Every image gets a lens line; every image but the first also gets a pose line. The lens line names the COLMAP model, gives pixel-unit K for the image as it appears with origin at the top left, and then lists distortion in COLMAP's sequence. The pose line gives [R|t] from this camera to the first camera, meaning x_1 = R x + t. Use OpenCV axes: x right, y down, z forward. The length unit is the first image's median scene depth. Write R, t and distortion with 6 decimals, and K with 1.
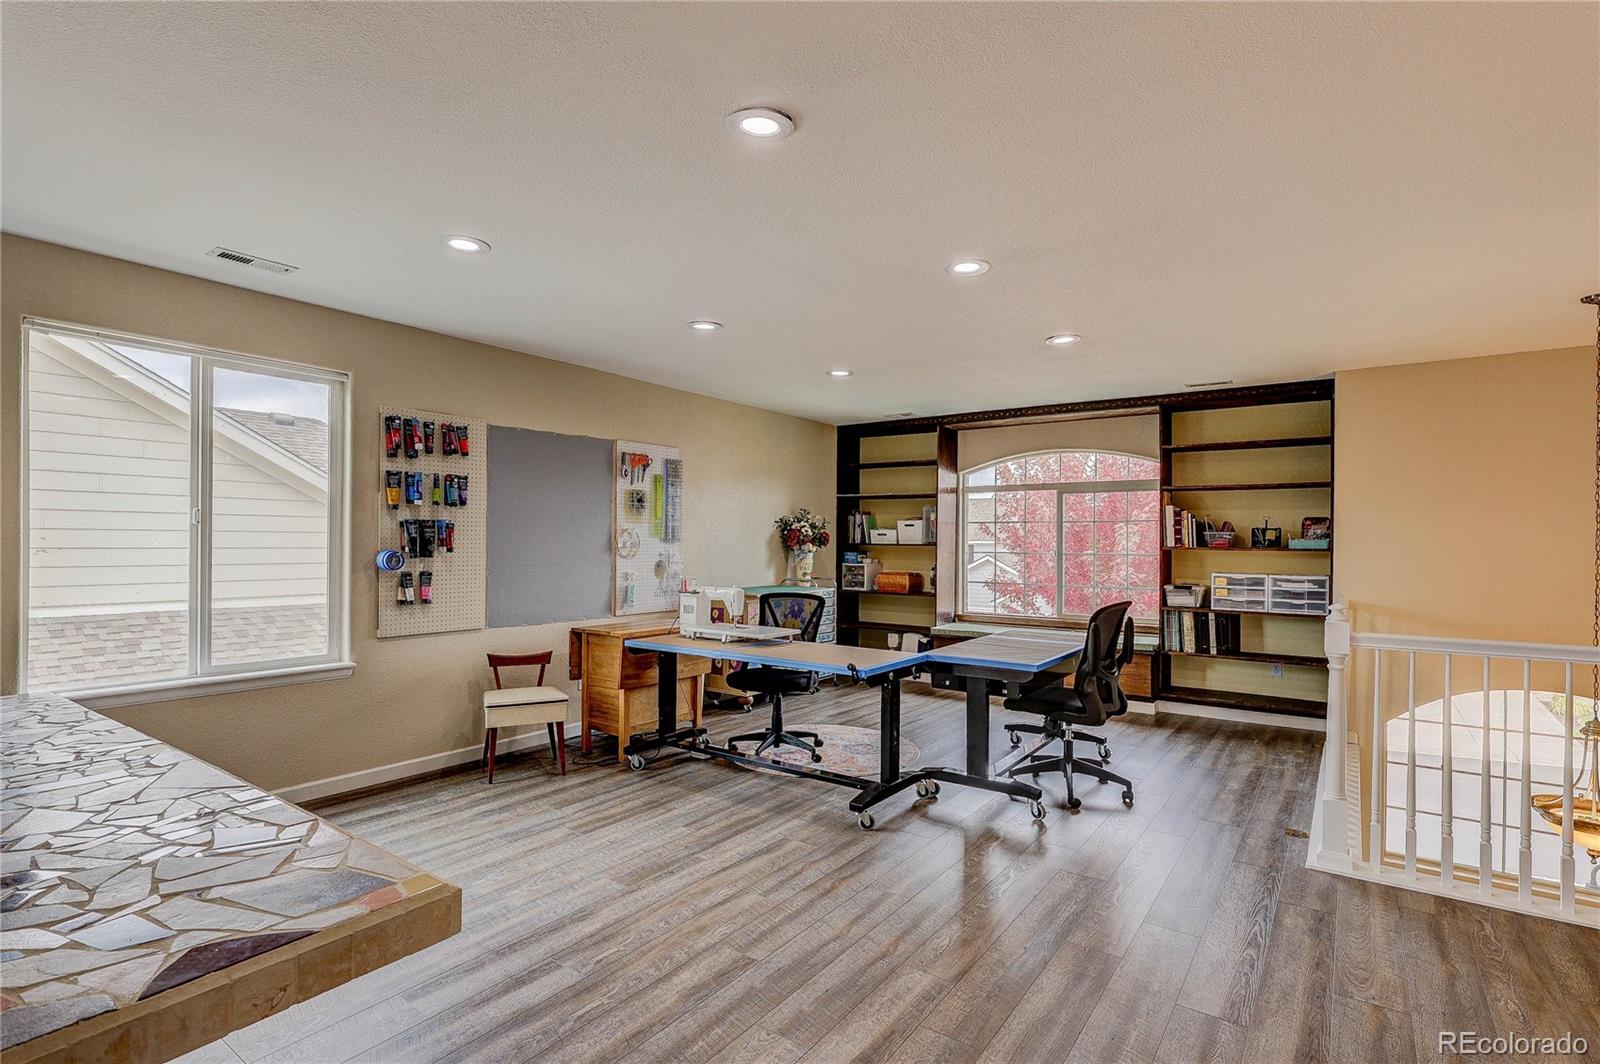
lens RADIAL K [[750.4, 0, 788.7], [0, 750.4, 529.8], [0, 0, 1]] dist [-0.000107, 0.001028]
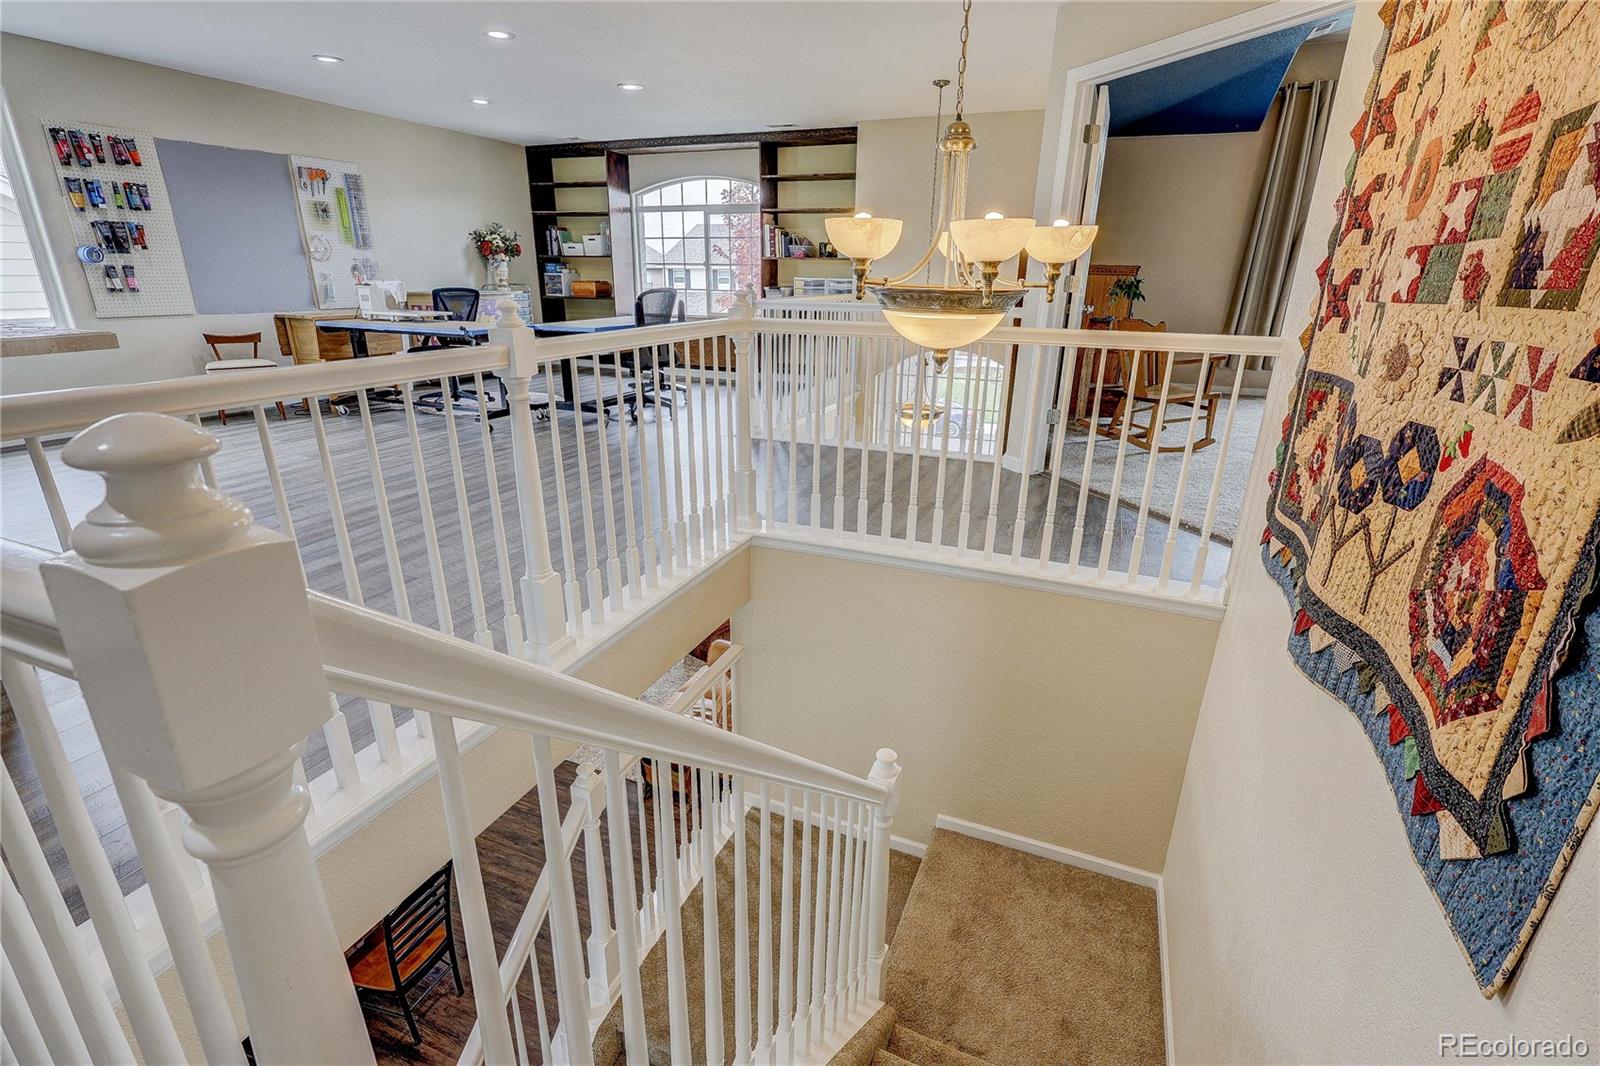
lens RADIAL K [[750.4, 0, 808.1], [0, 750.4, 529.2], [0, 0, 1]] dist [-0.000107, 0.001028]
pose [[0.974529, -0.067773, 0.213778, 0.273525], [-0.008484, 0.941420, 0.337131, 0.030236], [-0.224103, -0.330357, 0.916865, -0.464210]]
